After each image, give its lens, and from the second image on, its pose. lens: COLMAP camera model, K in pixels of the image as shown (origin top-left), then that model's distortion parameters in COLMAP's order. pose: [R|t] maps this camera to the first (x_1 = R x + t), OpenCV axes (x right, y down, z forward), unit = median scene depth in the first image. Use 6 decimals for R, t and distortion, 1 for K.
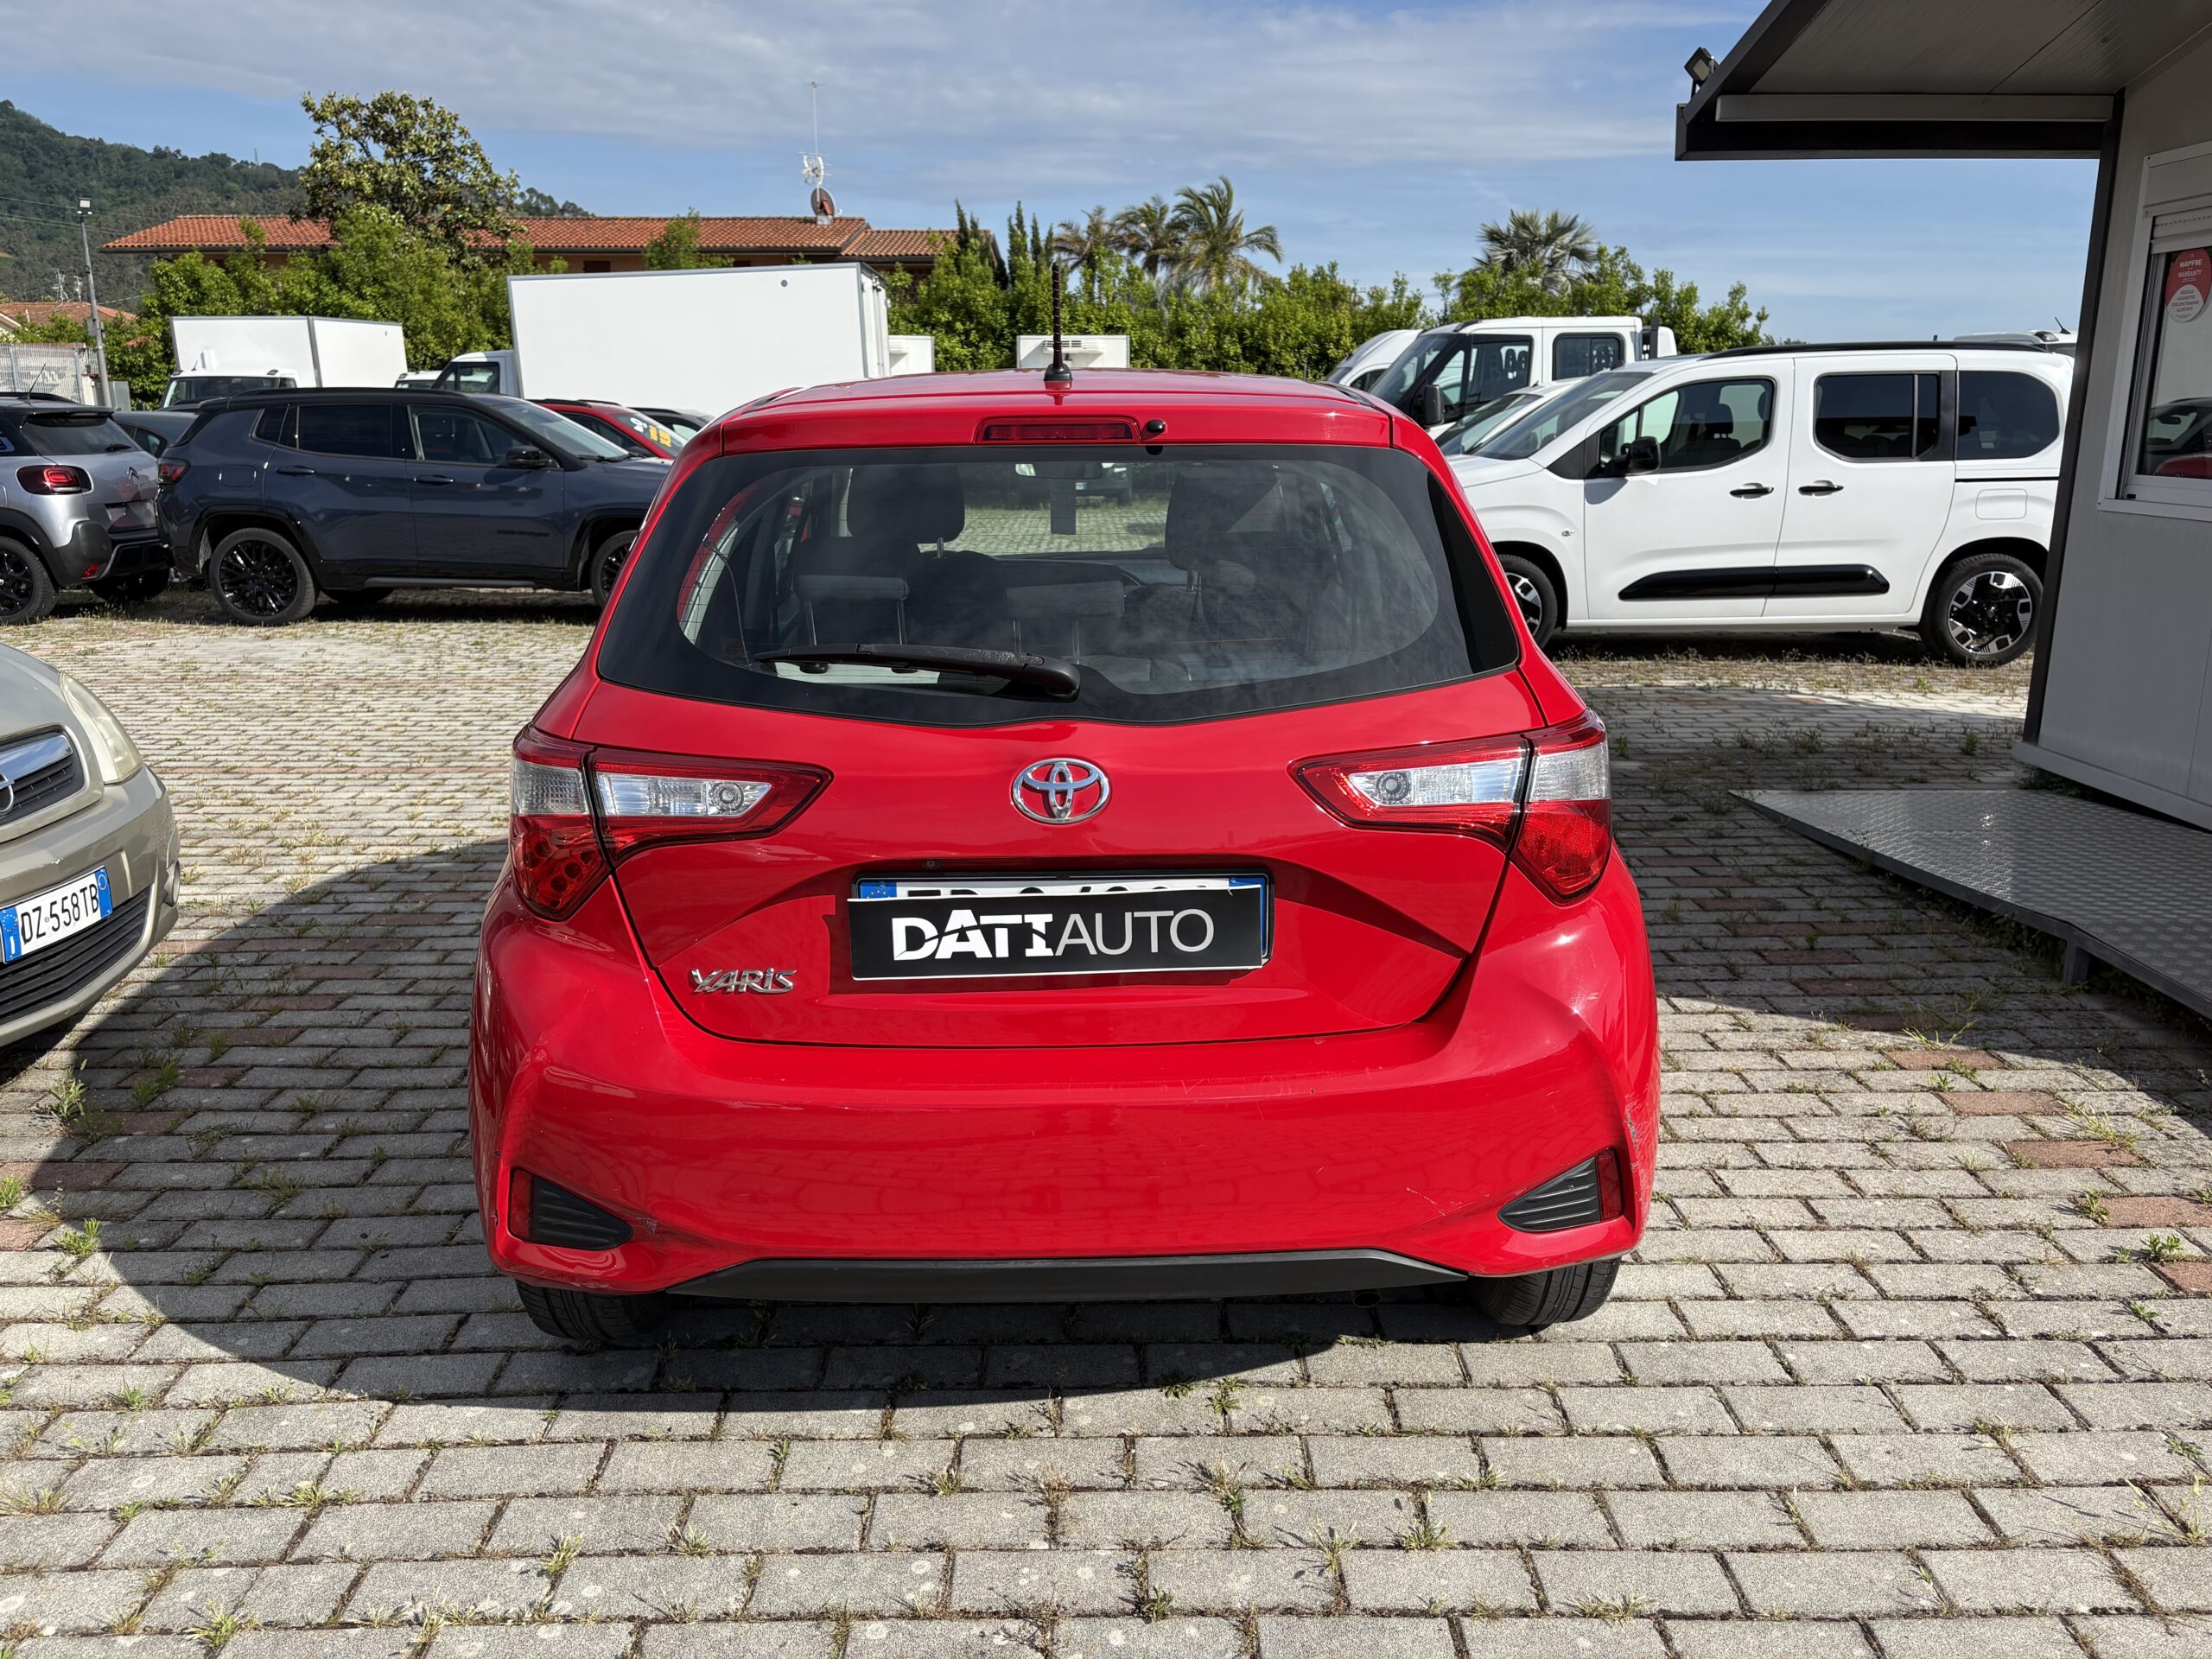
lens RADIAL K [[1696.3, 0, 1106.0], [0, 1696.3, 829.5], [0, 0, 1]] dist [0.056249, -0.061081]
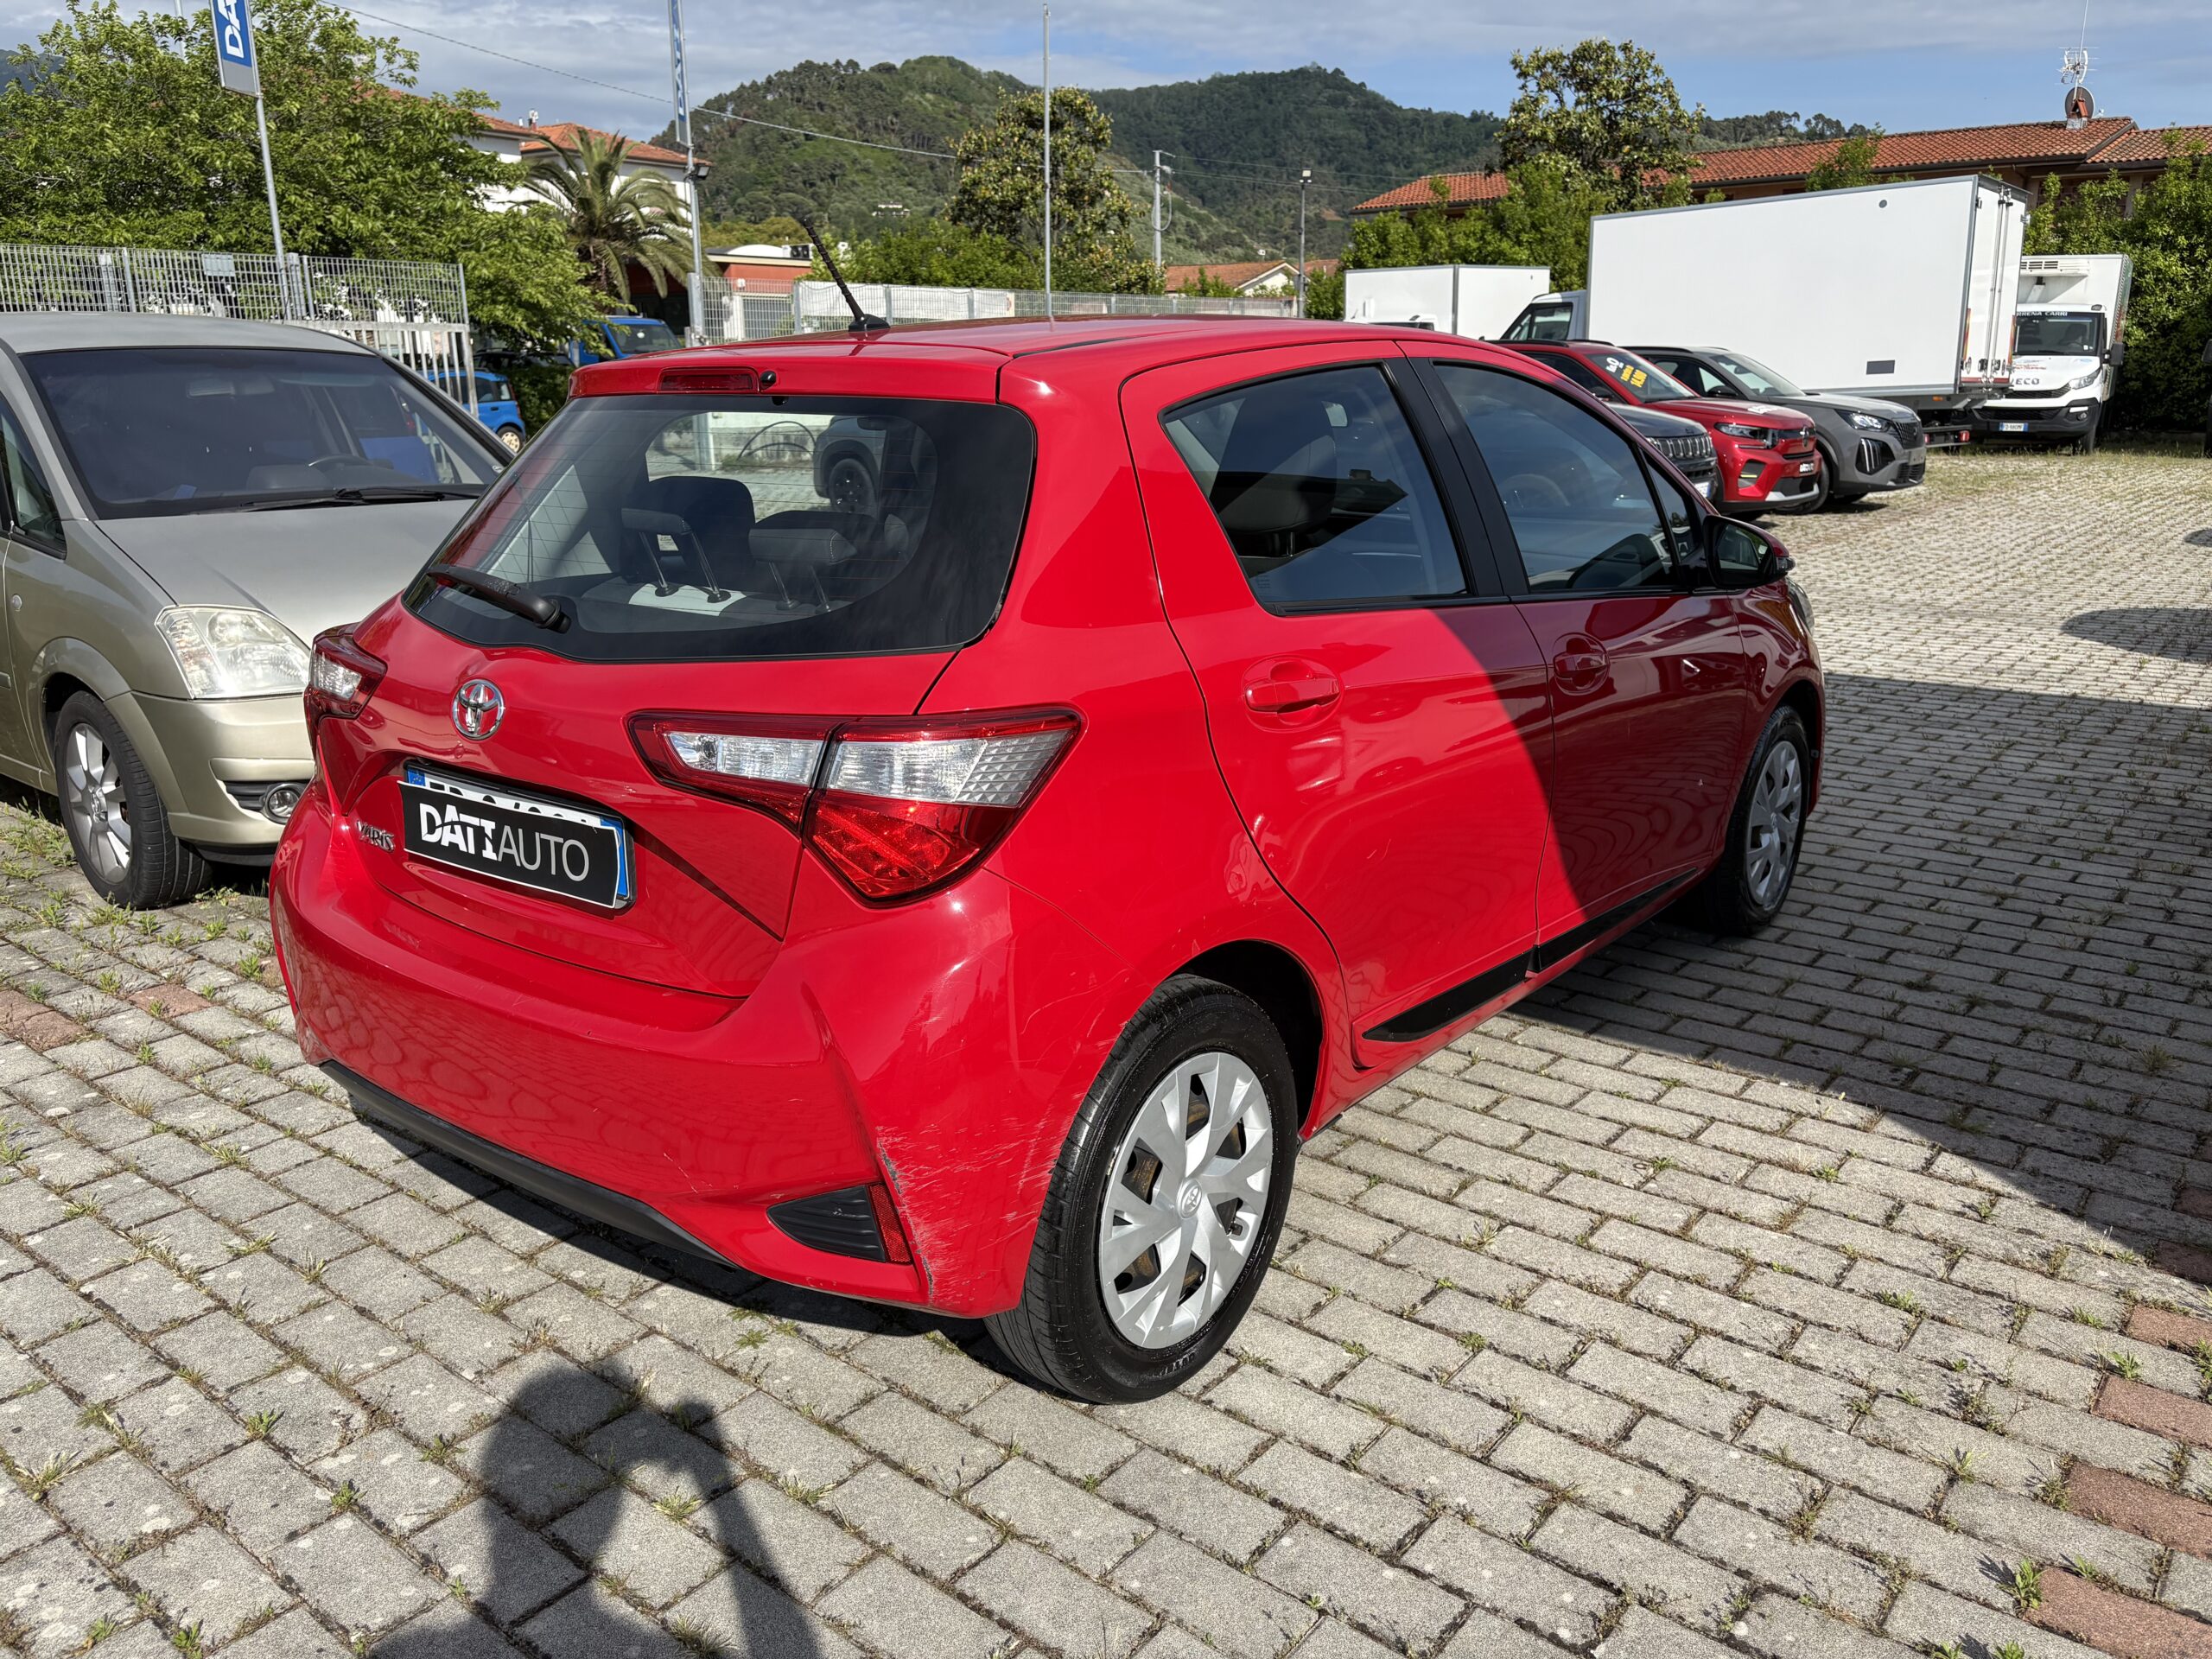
lens RADIAL K [[1683.8, 0, 1073.6], [0, 1683.8, 818.3], [0, 0, 1]] dist [0.043423, -0.039783]
pose [[0.769665, 0.164567, -0.616874, 0.672791], [-0.146120, 0.985968, 0.080720, -0.069371], [0.621502, 0.028010, 0.782912, 0.268438]]
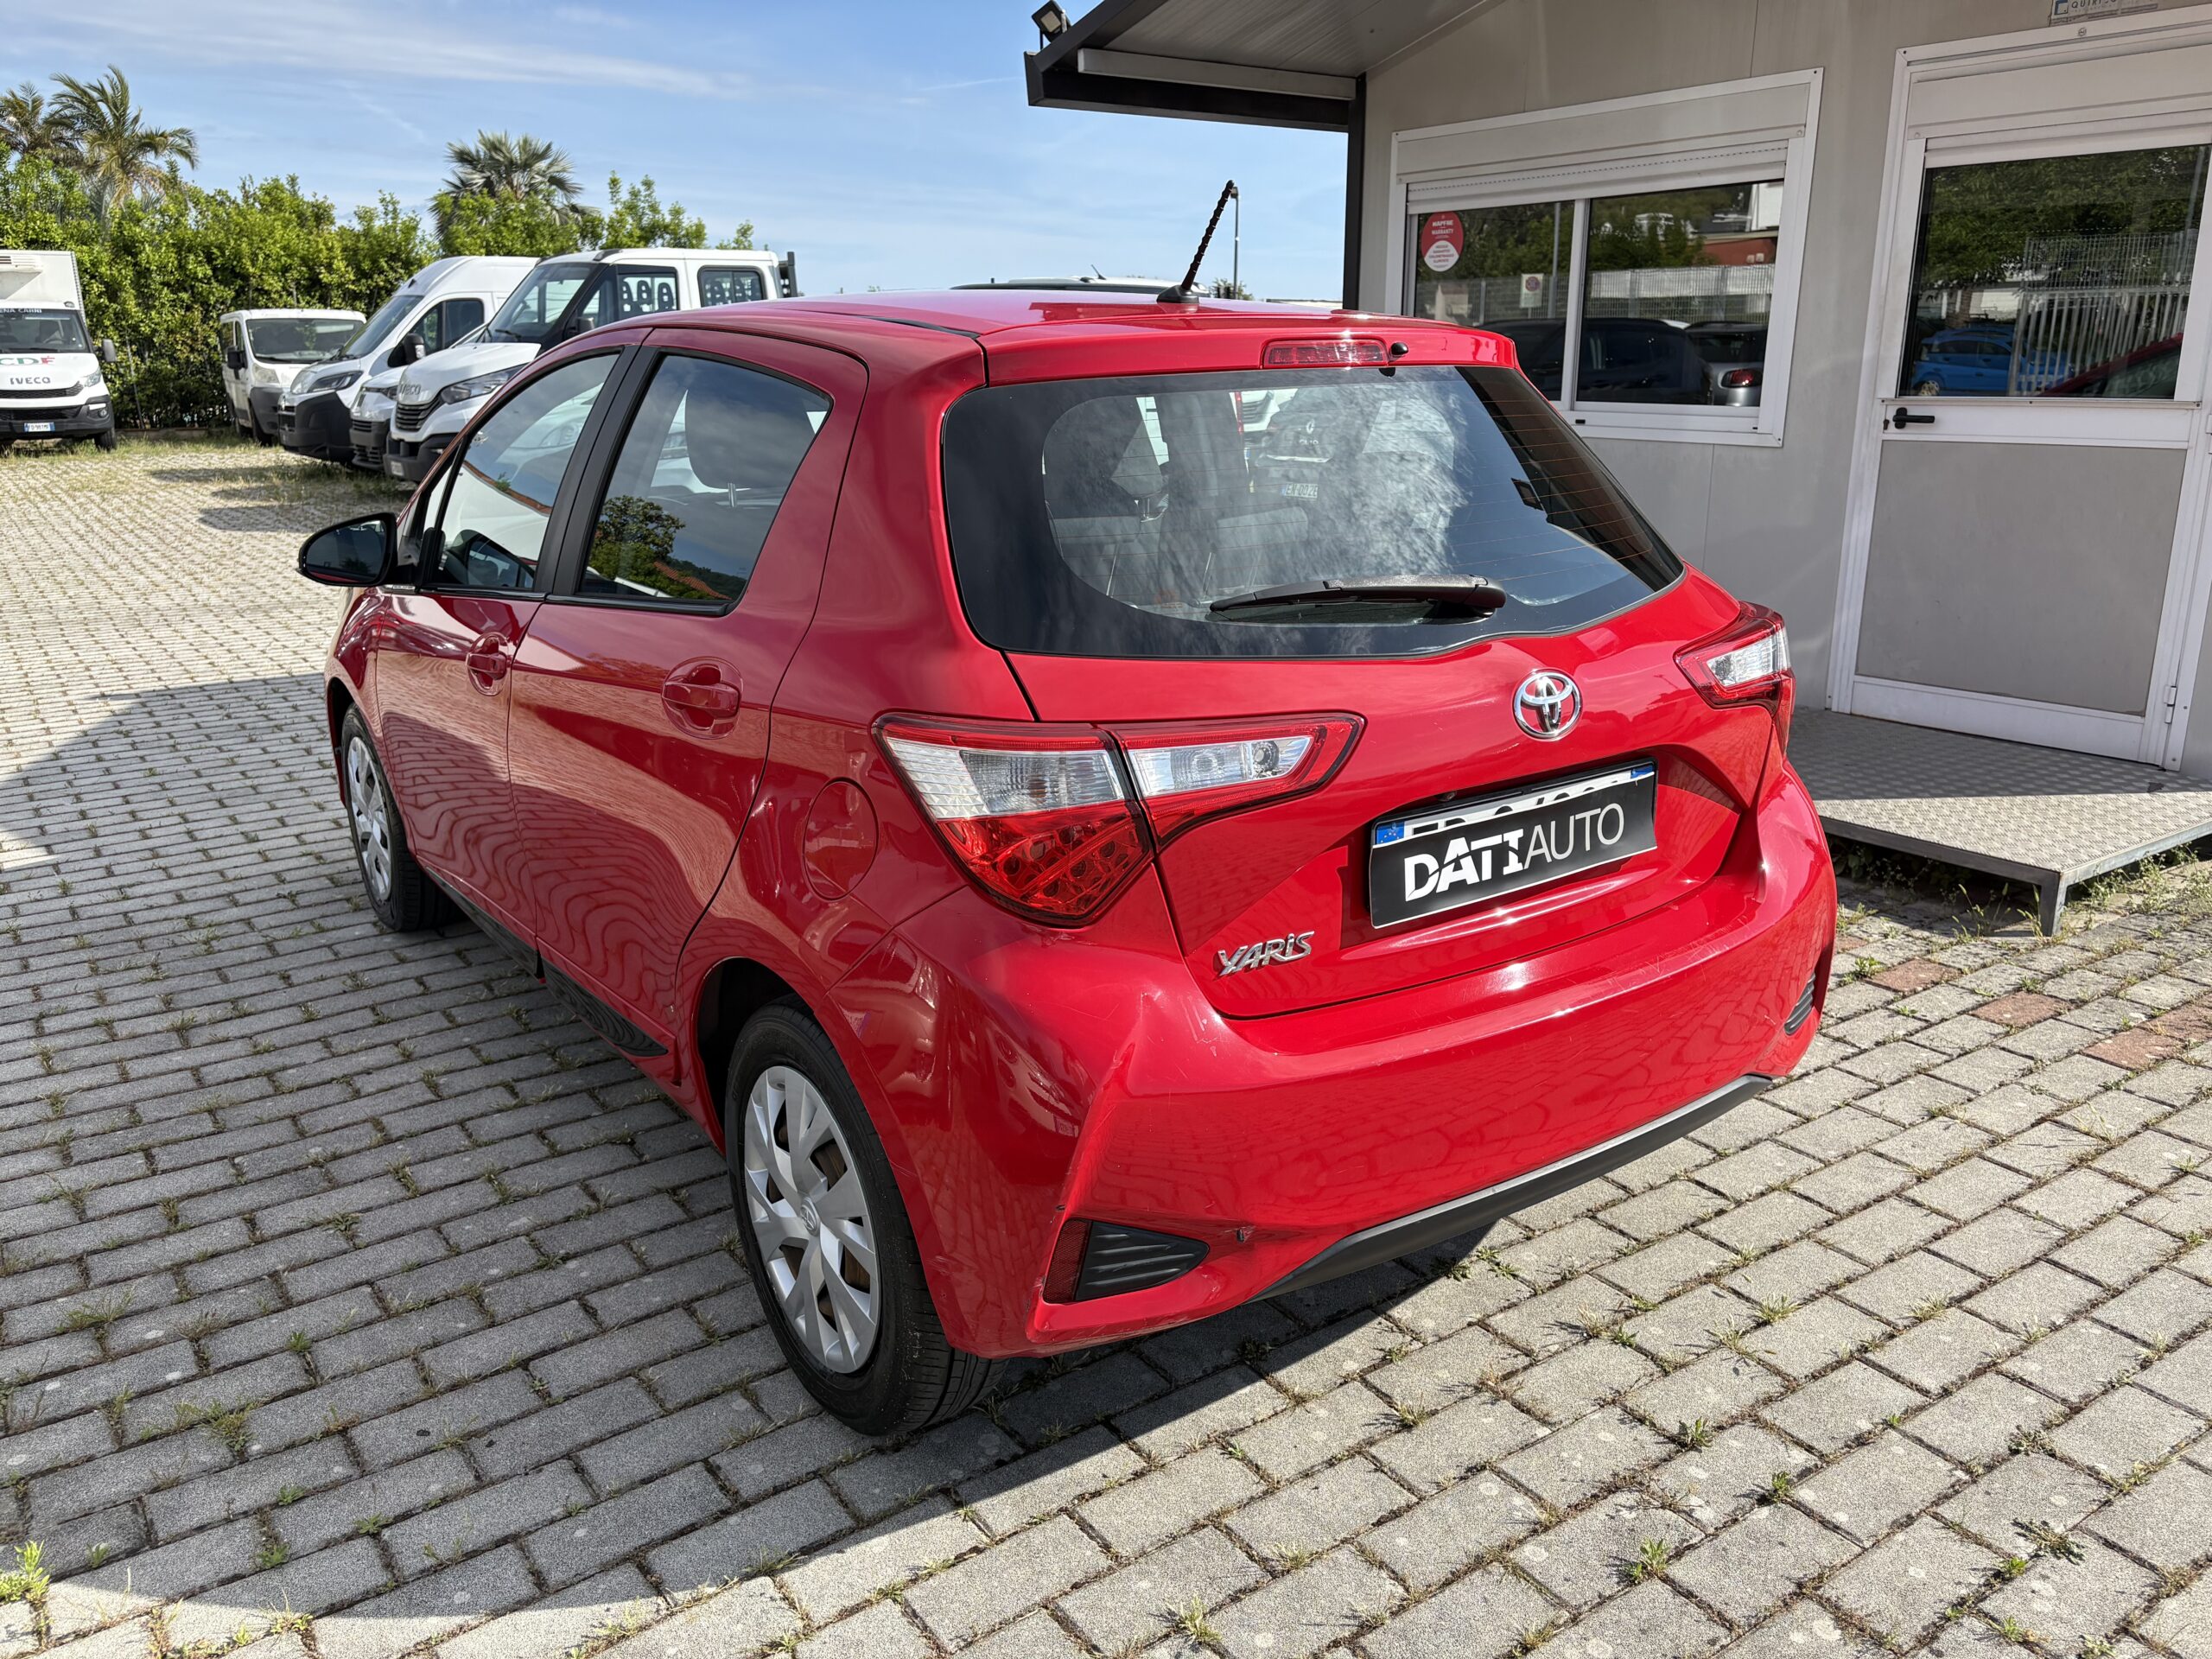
lens RADIAL K [[1684.6, 0, 1144.2], [0, 1684.6, 814.9], [0, 0, 1]] dist [0.062208, -0.067651]
pose [[0.825324, -0.152877, 0.543571, -0.557557], [0.136957, 0.988104, 0.069953, -0.044200], [-0.547798, 0.016712, 0.836443, 0.194446]]
